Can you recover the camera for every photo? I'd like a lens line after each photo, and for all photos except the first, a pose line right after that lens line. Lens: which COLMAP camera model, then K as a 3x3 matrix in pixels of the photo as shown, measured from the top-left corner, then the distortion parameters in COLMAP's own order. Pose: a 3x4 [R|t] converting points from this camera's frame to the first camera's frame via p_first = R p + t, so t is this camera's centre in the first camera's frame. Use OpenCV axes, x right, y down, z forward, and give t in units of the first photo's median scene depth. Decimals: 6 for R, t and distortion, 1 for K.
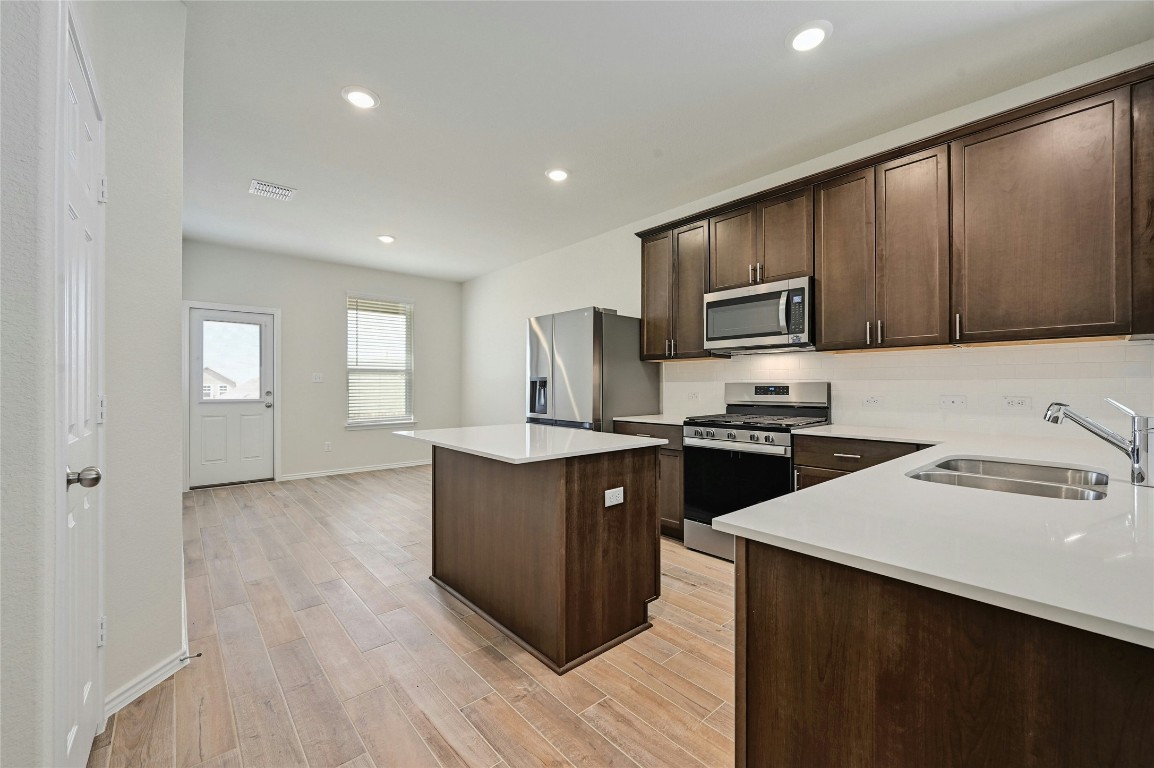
lens RADIAL K [[457.9, 0, 595.5], [0, 457.9, 385.5], [0, 0, 1]] dist [0.002523, 0.000418]
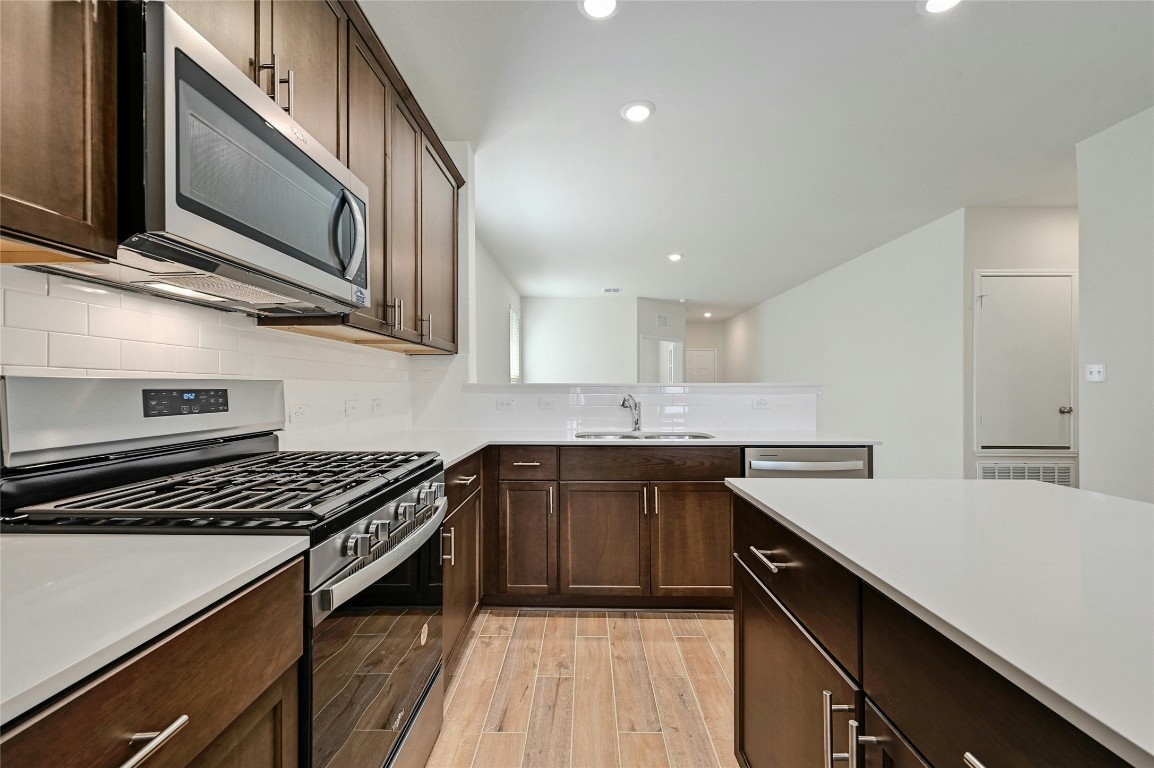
lens RADIAL K [[457.9, 0, 577.3], [0, 457.9, 384.7], [0, 0, 1]] dist [0.002523, 0.000418]
pose [[-0.712780, 0.009140, 0.701328, -0.086266], [0.005035, 0.999956, -0.007914, 0.002079], [-0.701370, -0.002110, -0.712795, 1.087479]]
